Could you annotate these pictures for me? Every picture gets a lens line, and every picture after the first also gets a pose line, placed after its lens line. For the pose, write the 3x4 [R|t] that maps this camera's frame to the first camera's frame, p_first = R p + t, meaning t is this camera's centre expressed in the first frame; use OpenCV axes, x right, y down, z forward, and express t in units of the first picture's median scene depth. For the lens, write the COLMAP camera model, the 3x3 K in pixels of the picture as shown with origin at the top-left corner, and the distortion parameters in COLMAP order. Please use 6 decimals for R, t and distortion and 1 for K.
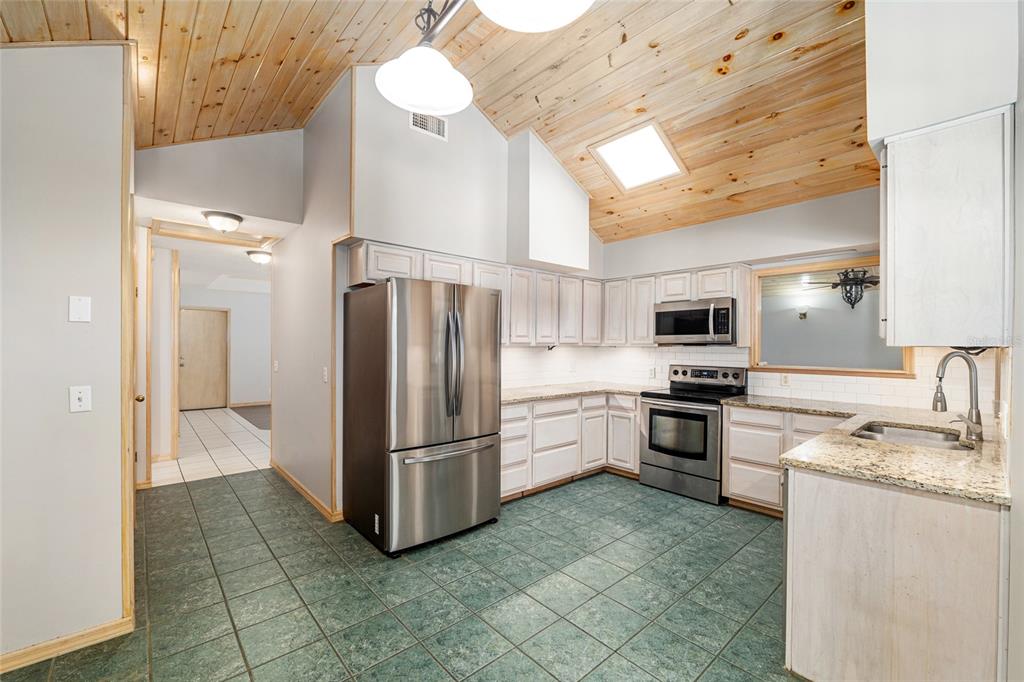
lens RADIAL K [[429.2, 0, 509.9], [0, 429.2, 344.1], [0, 0, 1]] dist [-0.009979, -0.000680]
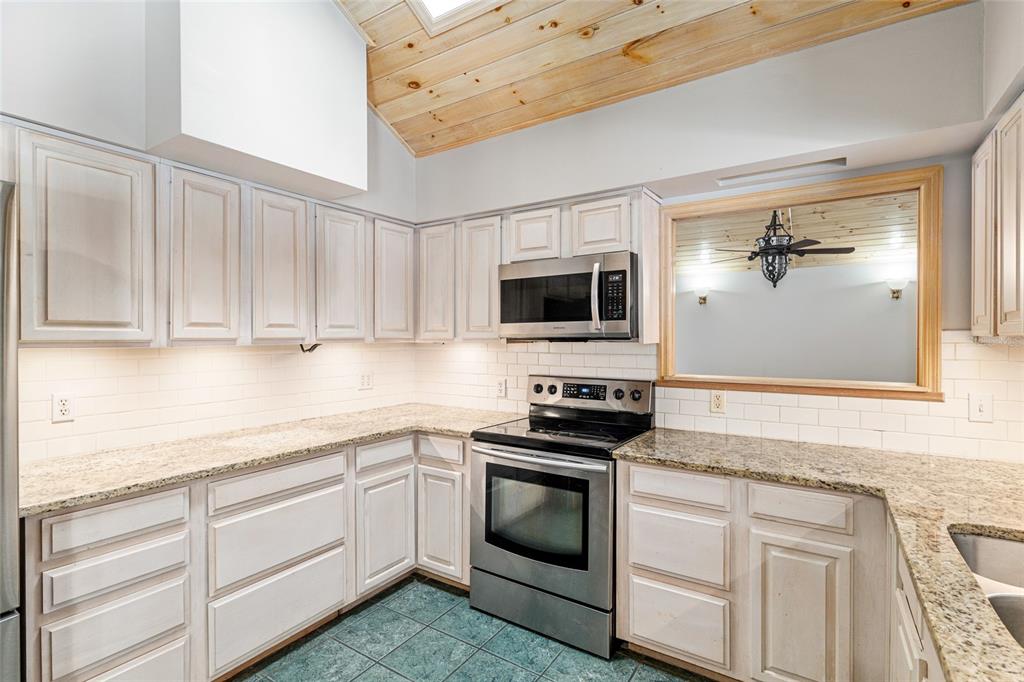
lens RADIAL K [[480.6, 0, 517.8], [0, 480.6, 341.4], [0, 0, 1]] dist [0.001975, 0.000684]
pose [[0.962485, -0.009574, 0.271165, 0.220595], [0.006465, 0.999903, 0.012358, -0.005298], [-0.271257, -0.010142, 0.962454, 0.462079]]
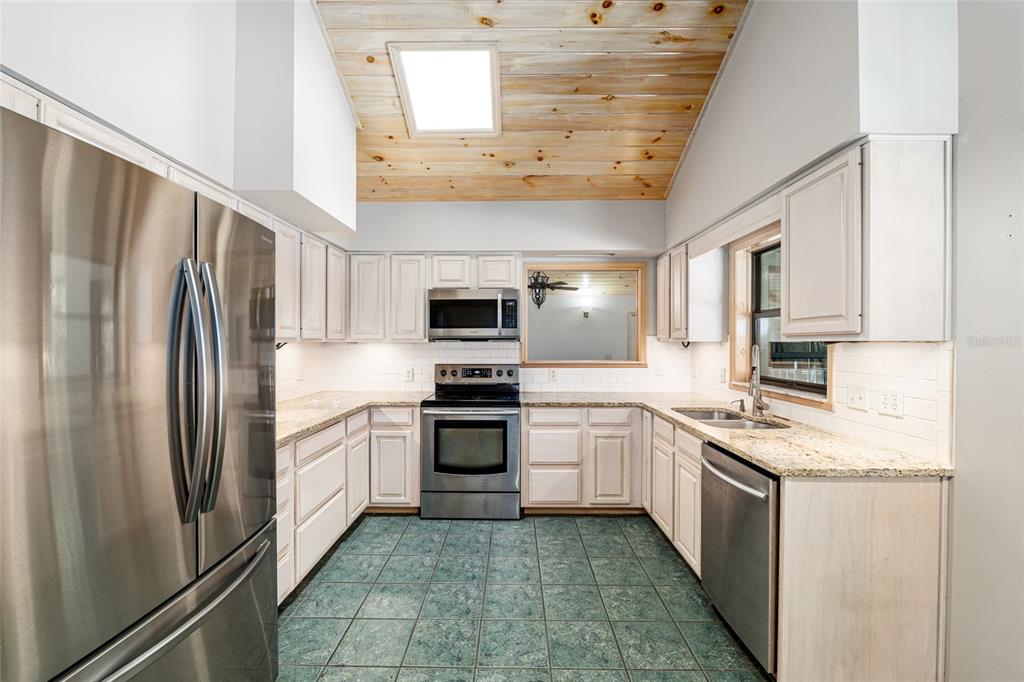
lens RADIAL K [[429.2, 0, 507.1], [0, 429.2, 343.1], [0, 0, 1]] dist [-0.009979, -0.000680]
pose [[0.666908, -0.008290, 0.745094, -0.184994], [0.001742, 0.999953, 0.009566, -0.000601], [-0.745138, -0.005082, 0.666891, 0.400979]]
